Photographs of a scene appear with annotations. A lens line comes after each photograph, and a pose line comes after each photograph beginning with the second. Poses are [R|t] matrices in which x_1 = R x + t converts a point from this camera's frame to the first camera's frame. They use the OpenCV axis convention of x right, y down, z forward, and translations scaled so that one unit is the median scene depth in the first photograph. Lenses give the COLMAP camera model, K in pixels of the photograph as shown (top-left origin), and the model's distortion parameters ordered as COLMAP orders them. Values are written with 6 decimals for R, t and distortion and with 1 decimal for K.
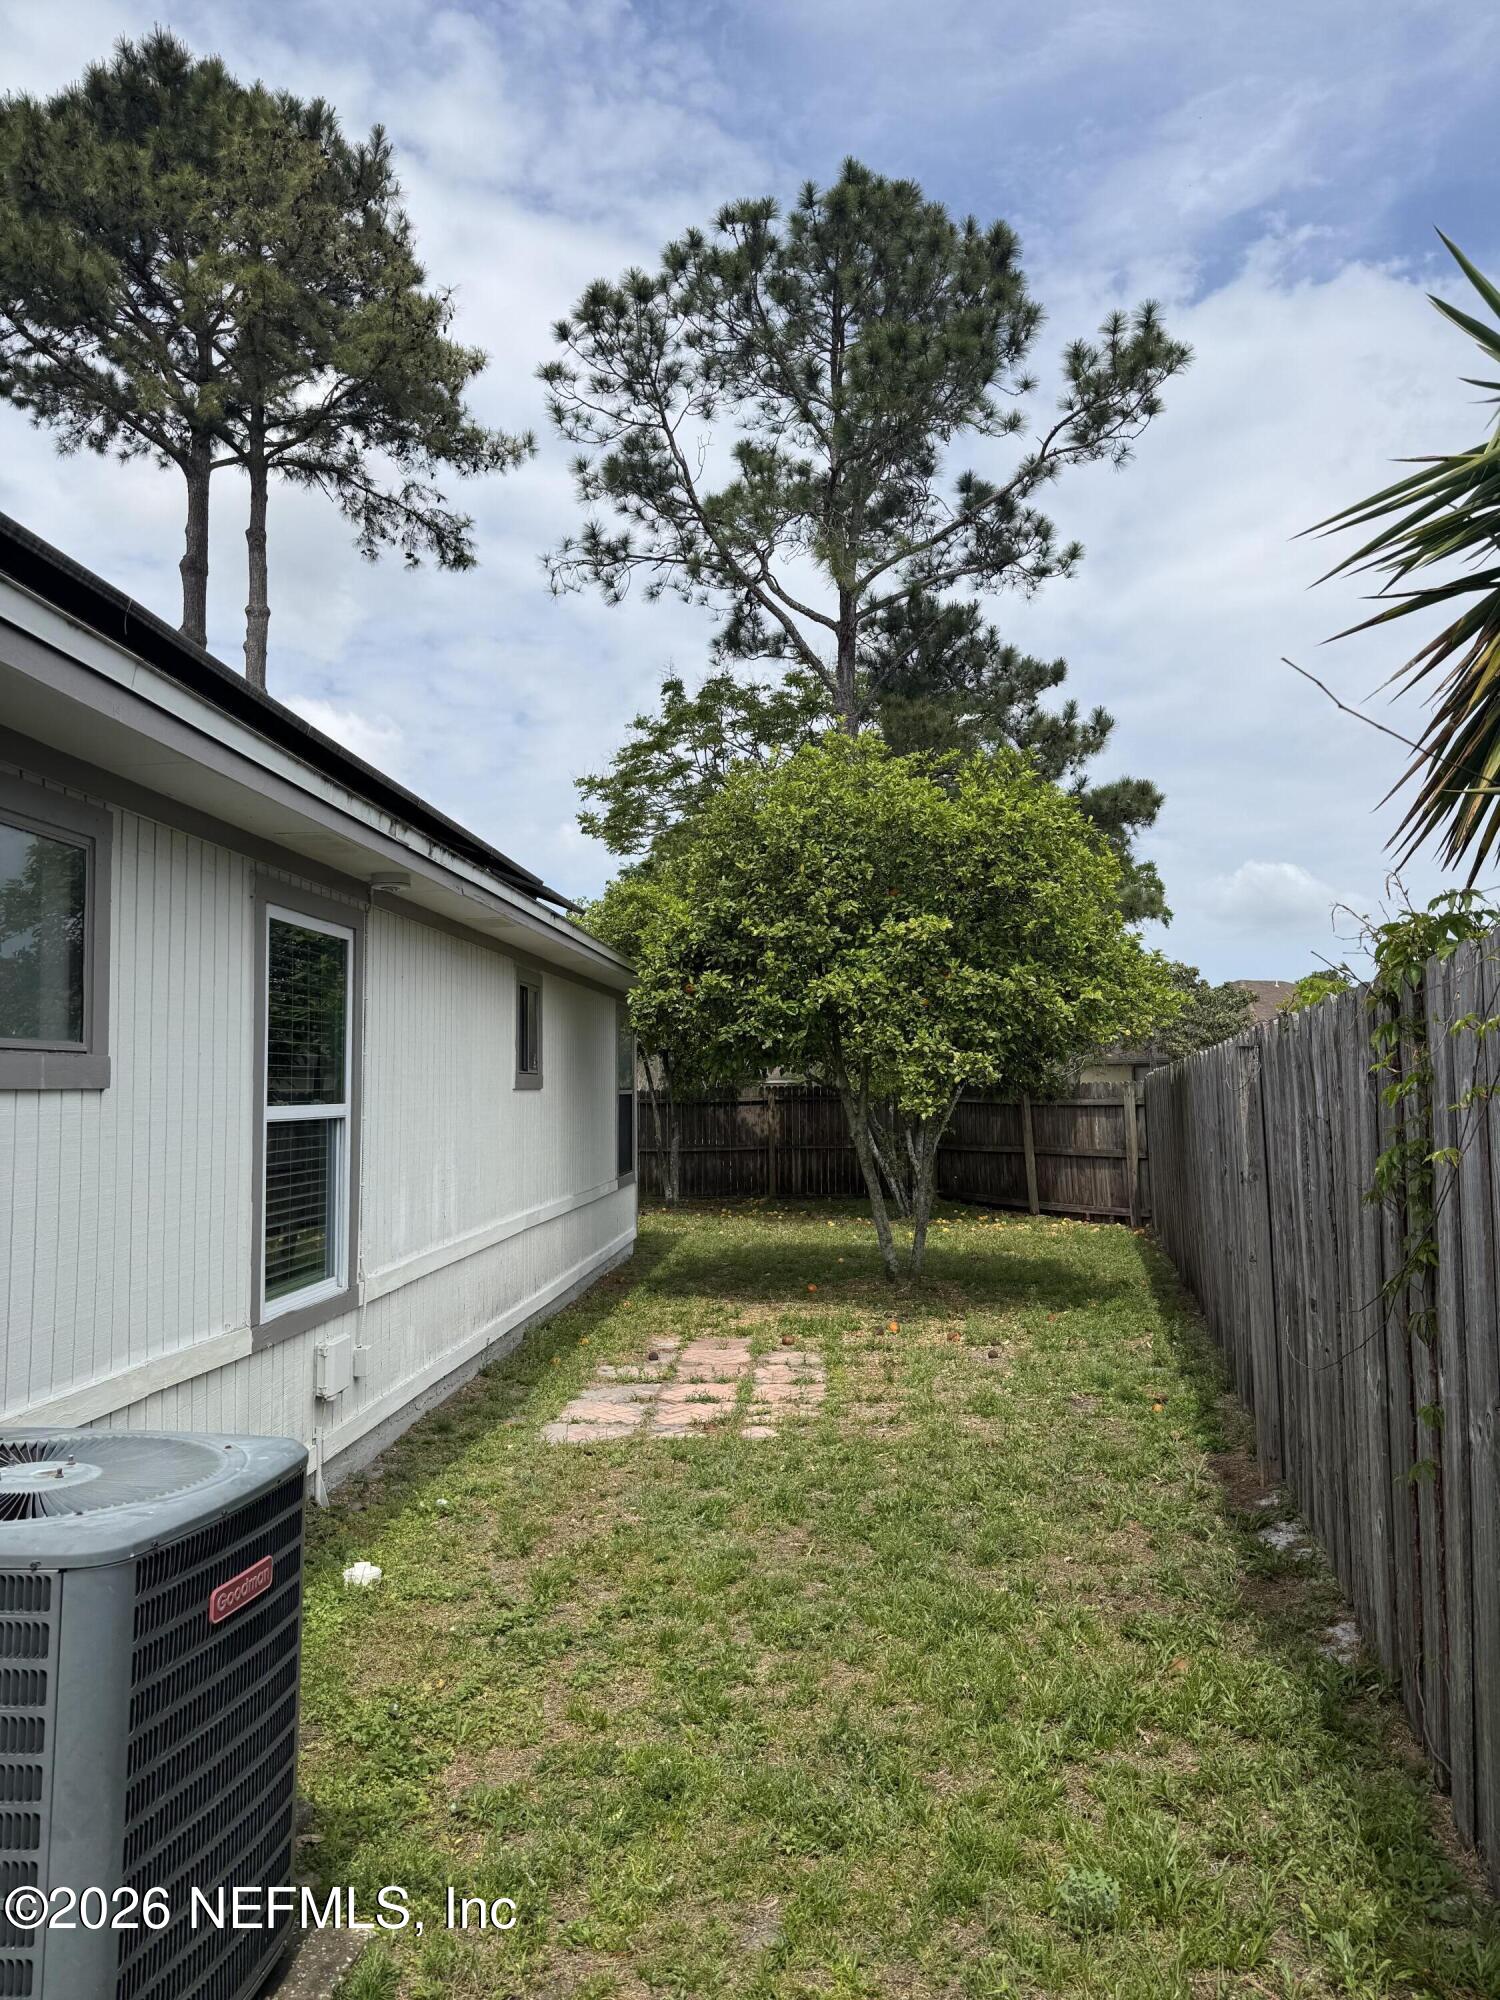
lens RADIAL K [[1408.1, 0, 750.0], [0, 1408.1, 1000.0], [0, 0, 1]] dist [-0.005757, -0.003222]
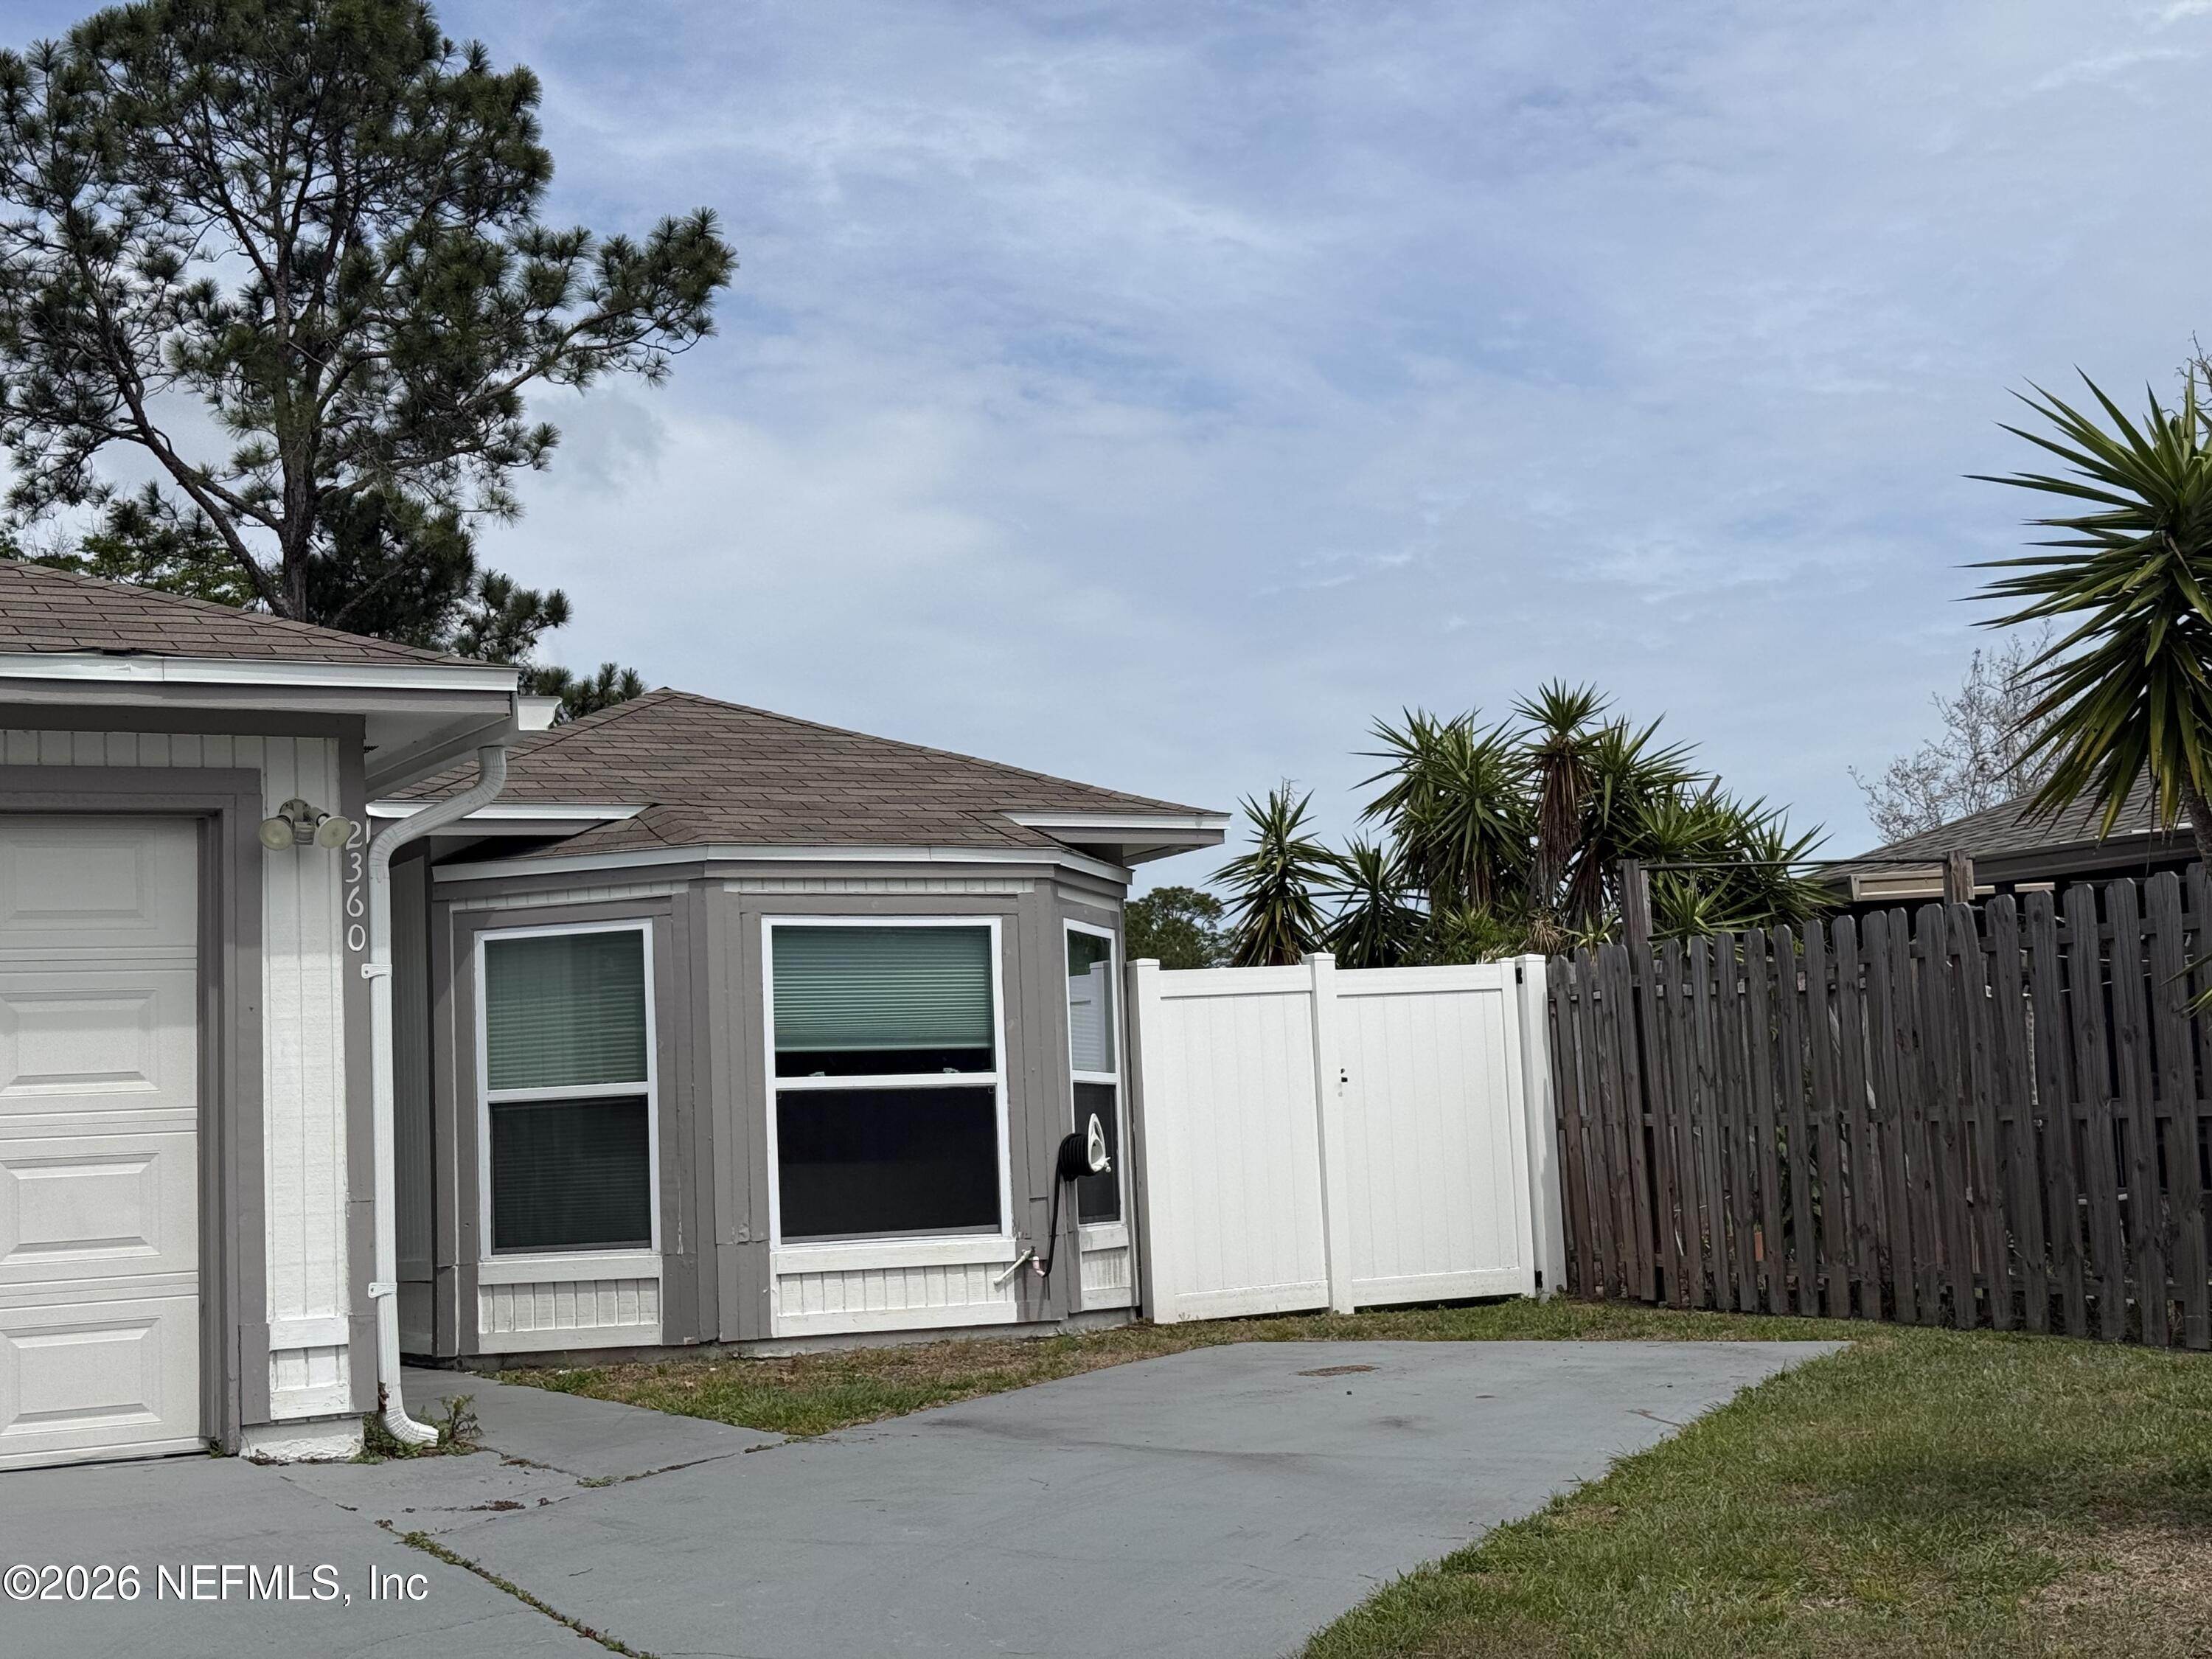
lens RADIAL K [[3075.5, 0, 1096.1], [0, 3075.5, 818.2], [0, 0, 1]] dist [0.118602, -0.018437]
pose [[0.837324, 0.029768, 0.545896, -0.465287], [0.006149, 0.997941, -0.063851, -0.005288], [-0.546672, 0.056821, 0.835417, -0.594474]]
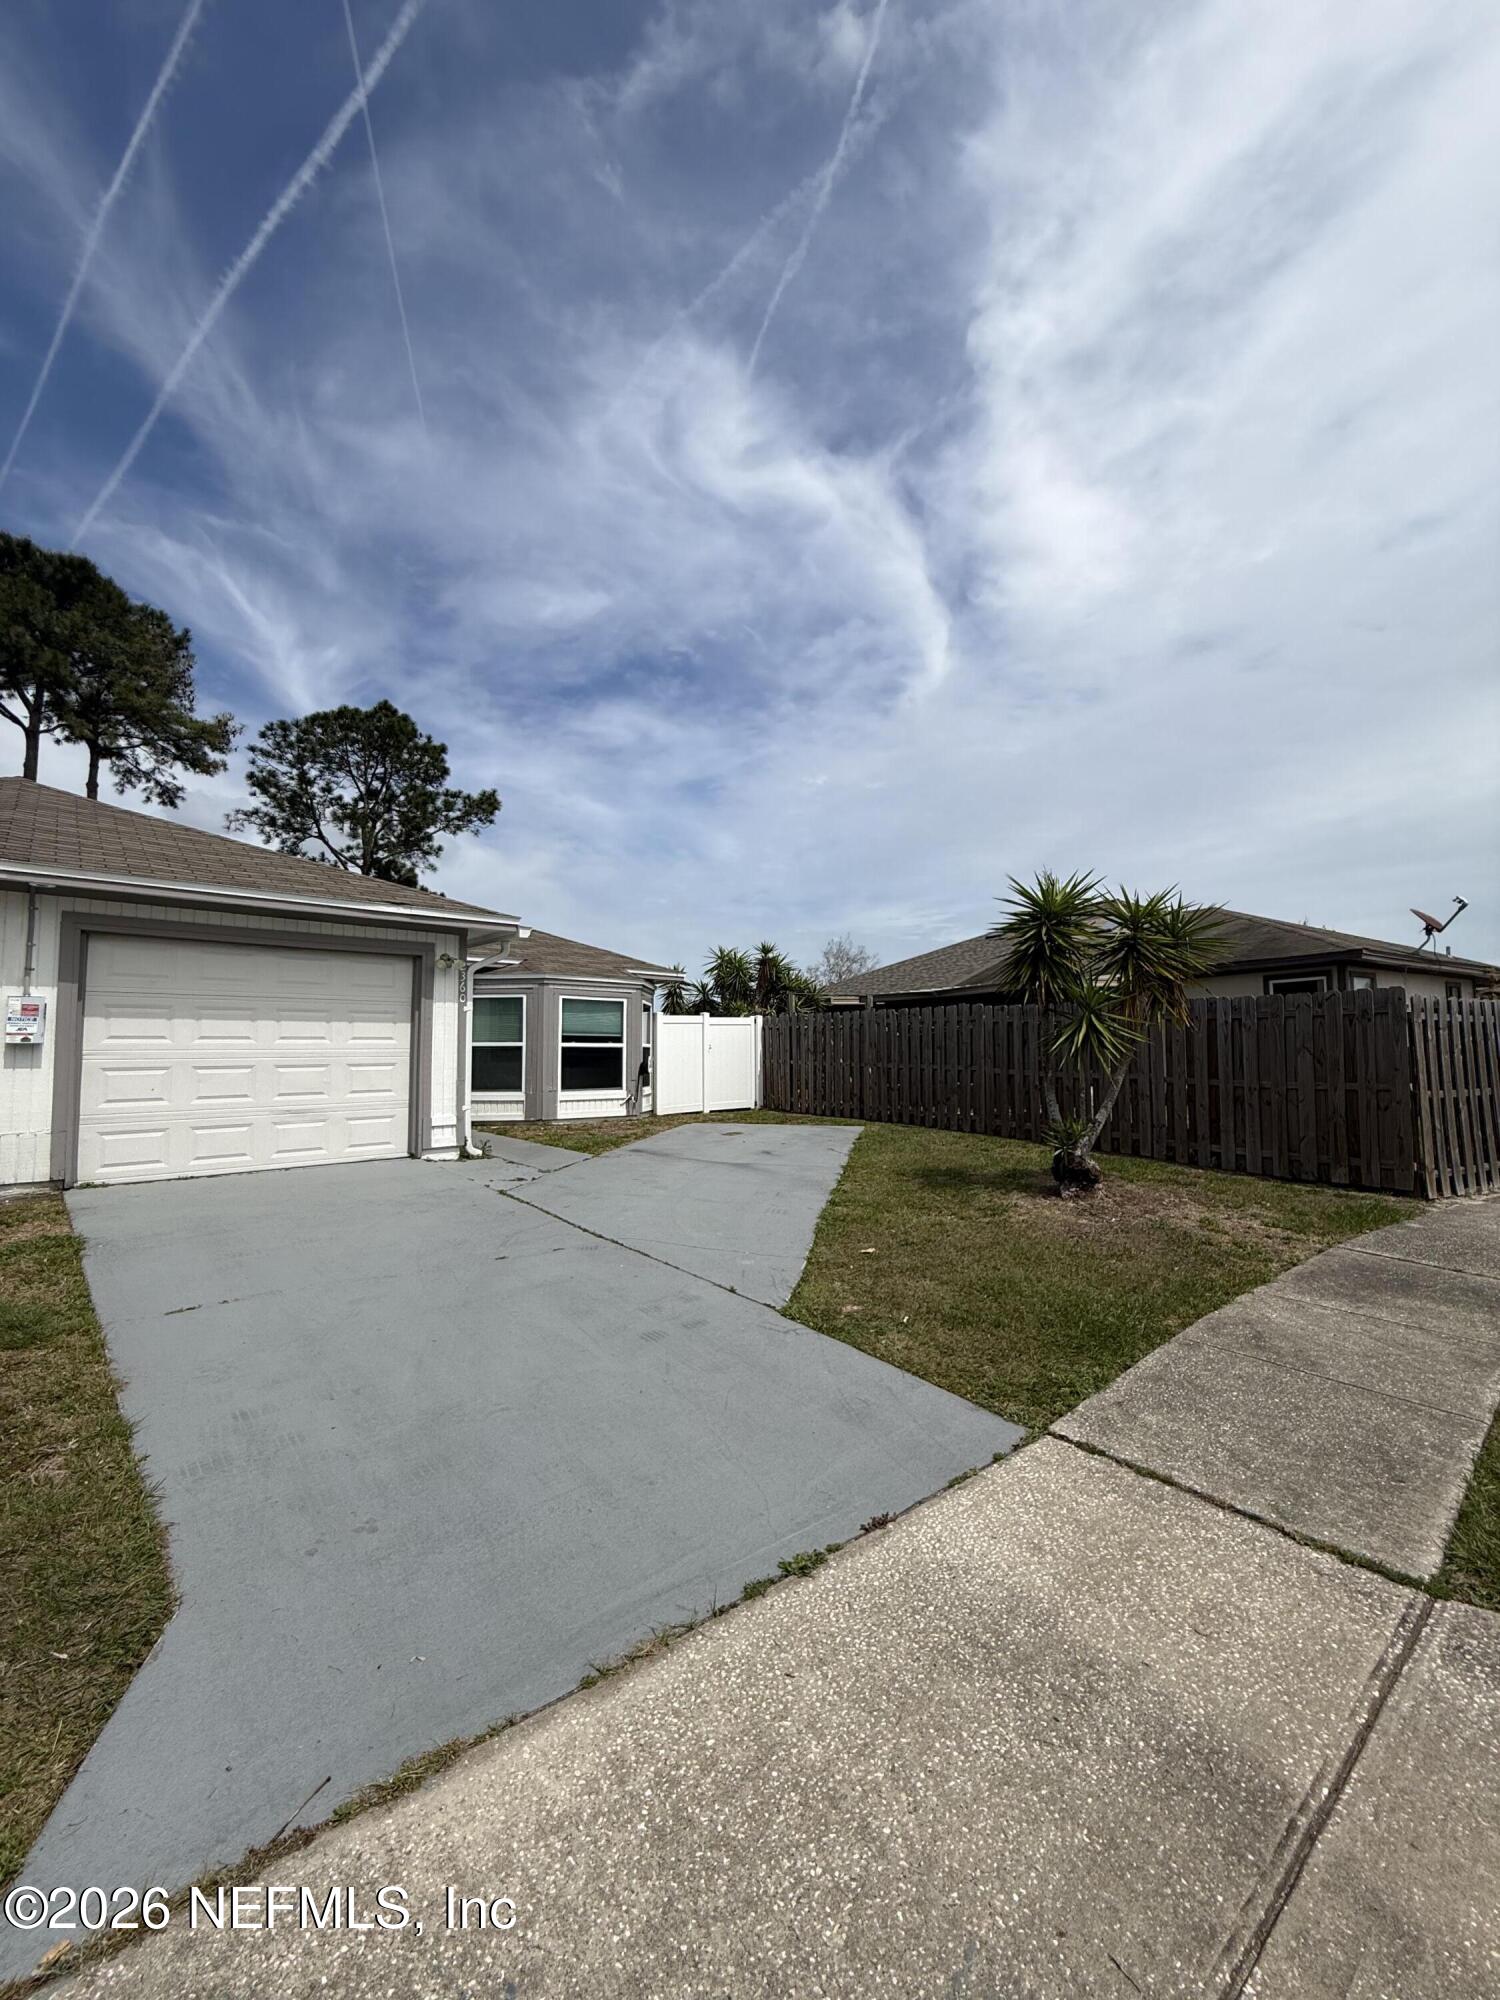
lens RADIAL K [[798.7, 0, 751.3], [0, 798.7, 994.1], [0, 0, 1]] dist [-0.002066, -0.000100]
pose [[0.688151, 0.057143, 0.723314, -0.484396], [-0.042224, 0.998358, -0.038701, -0.010370], [-0.724338, -0.003909, 0.689434, -0.514567]]
